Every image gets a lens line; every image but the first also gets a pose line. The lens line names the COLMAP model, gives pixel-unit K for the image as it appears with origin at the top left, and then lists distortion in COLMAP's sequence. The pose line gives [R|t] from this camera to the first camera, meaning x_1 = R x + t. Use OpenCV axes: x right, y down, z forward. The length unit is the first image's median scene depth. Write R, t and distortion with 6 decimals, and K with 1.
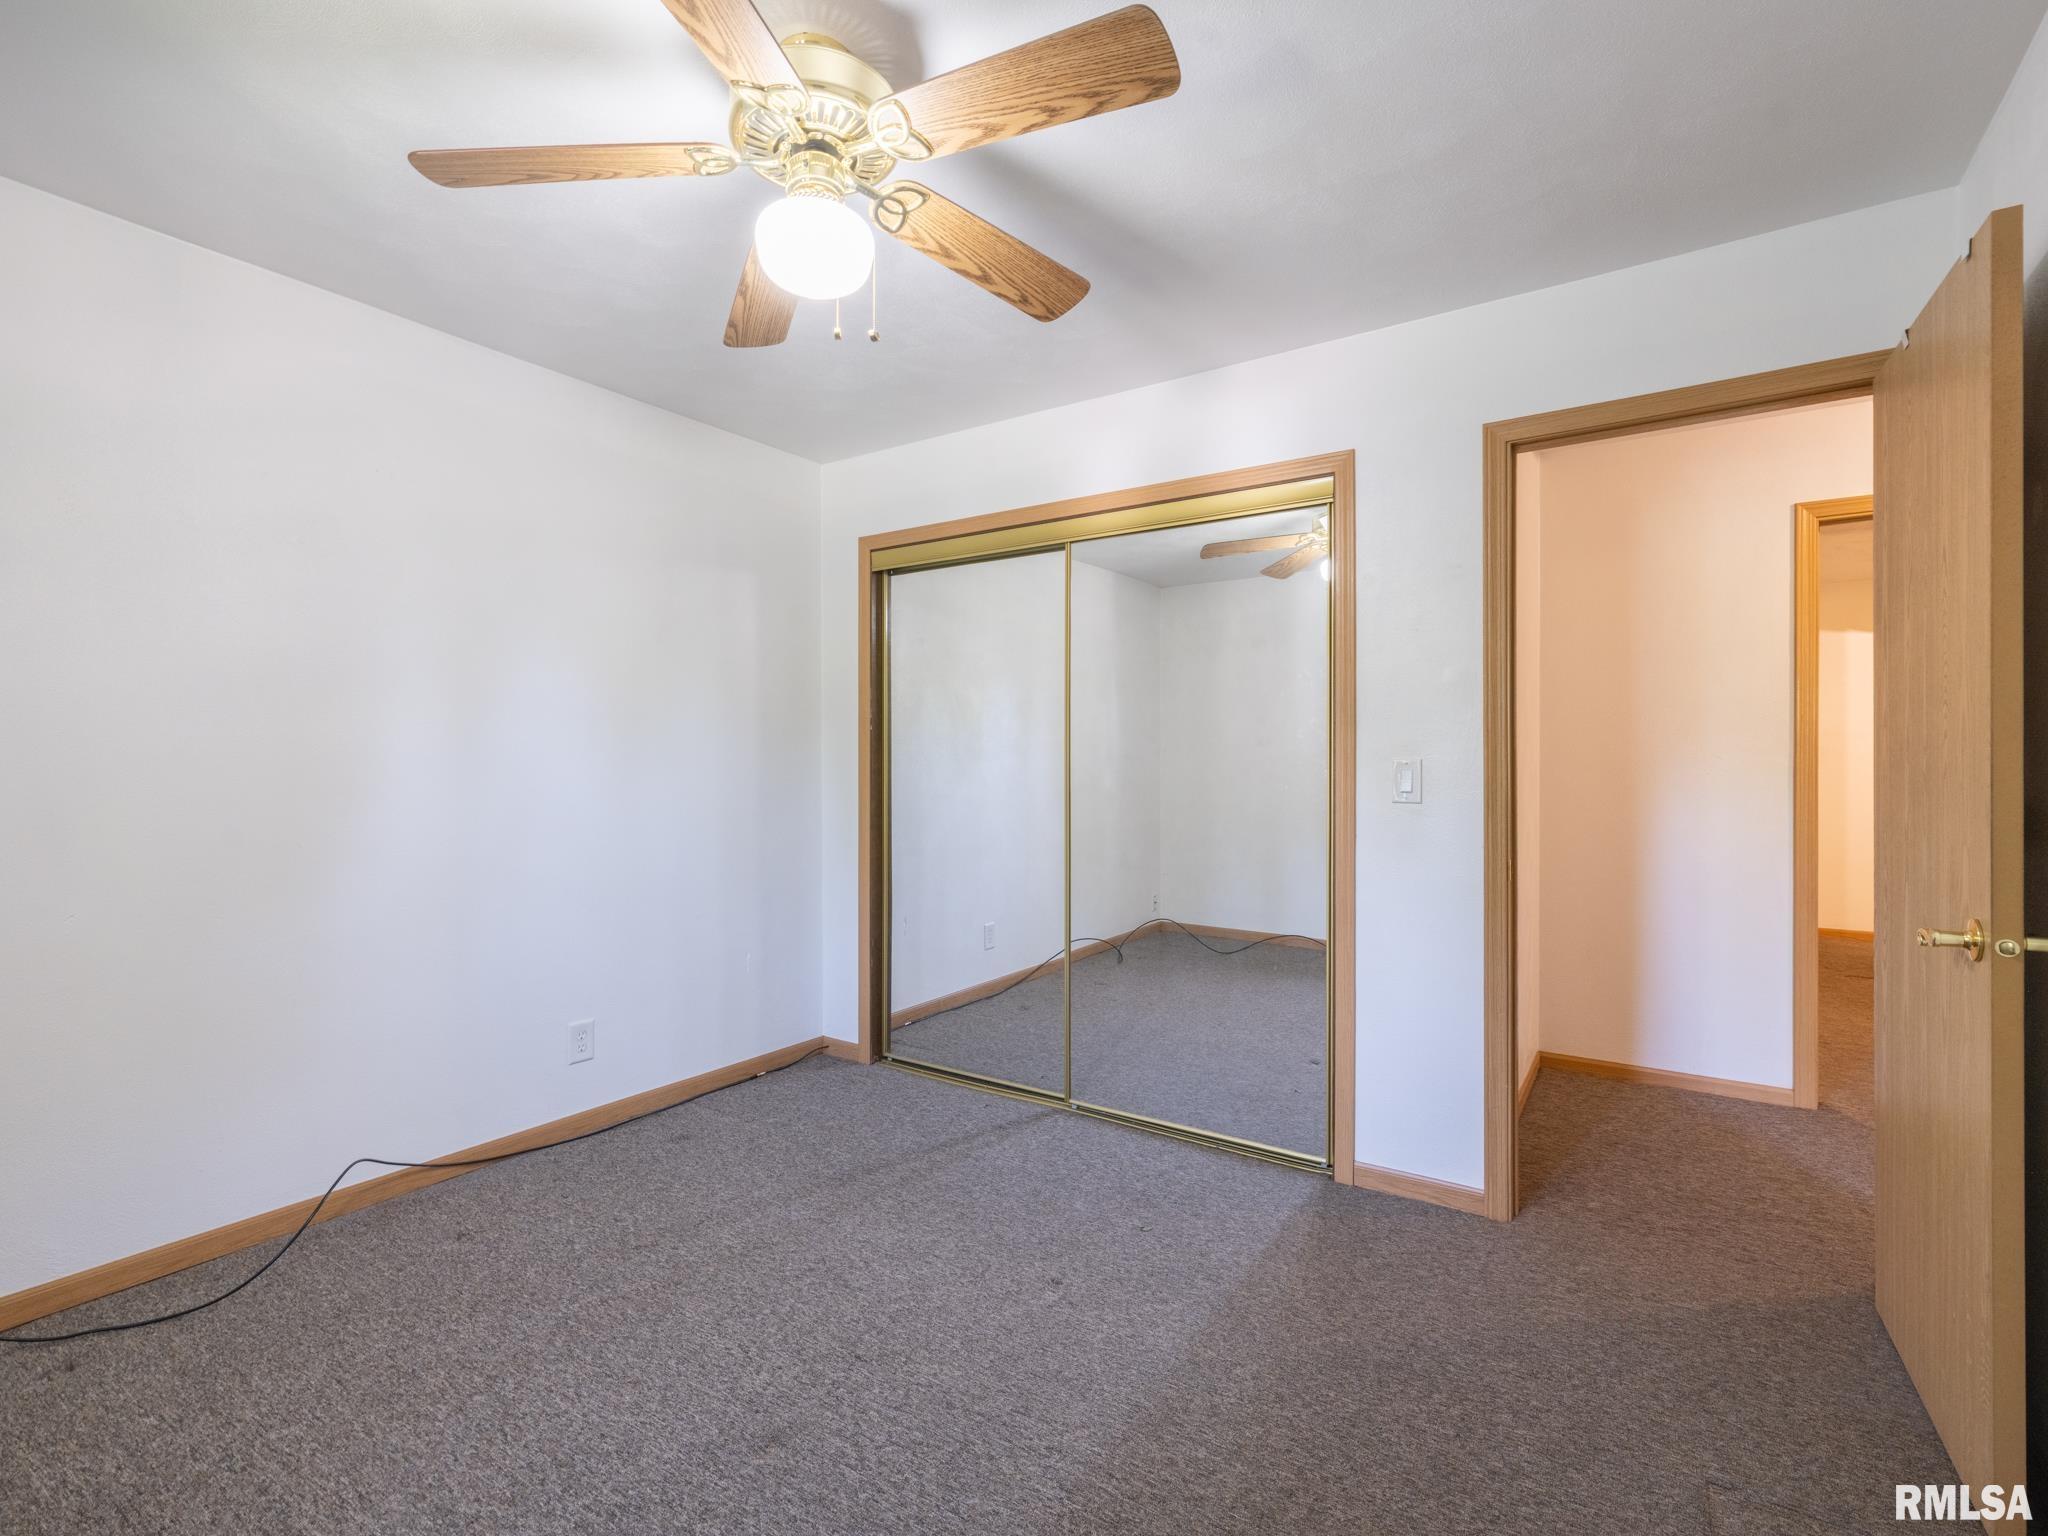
lens RADIAL K [[932.3, 0, 1020.3], [0, 932.3, 769.2], [0, 0, 1]] dist [0.001211, 0.001058]
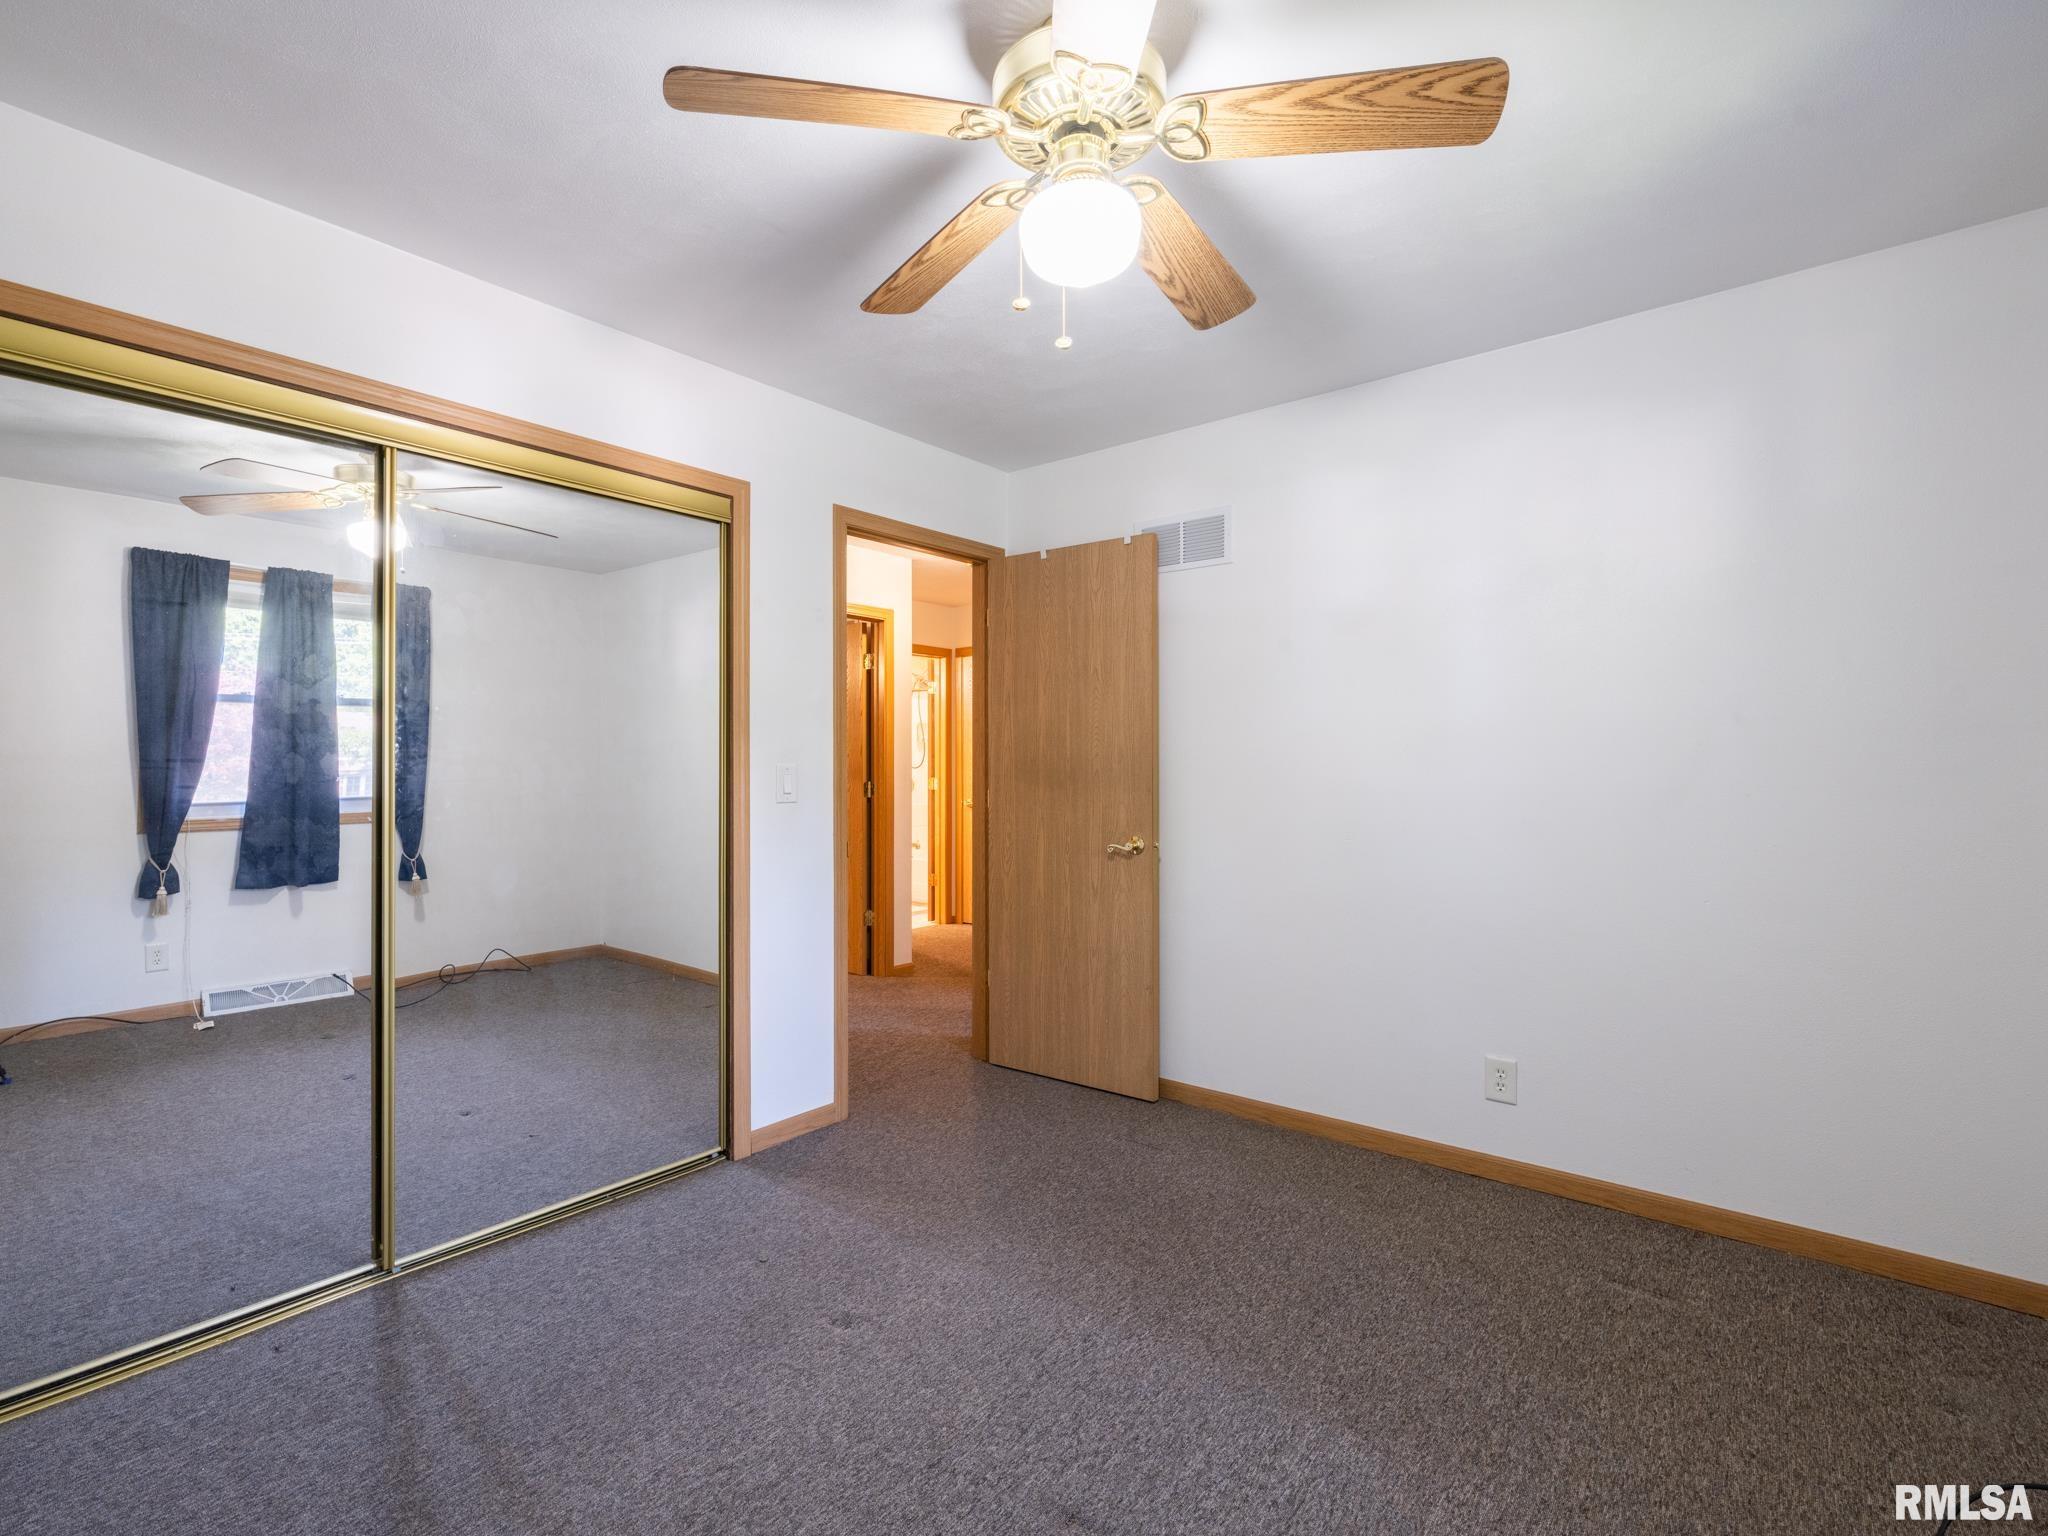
lens RADIAL K [[932.3, 0, 1020.3], [0, 932.3, 769.2], [0, 0, 1]] dist [0.001211, 0.001058]
pose [[0.109464, -0.003651, 0.993984, -0.710990], [0.006573, 0.999974, 0.002949, -0.006575], [-0.993969, 0.006210, 0.109485, 0.577576]]
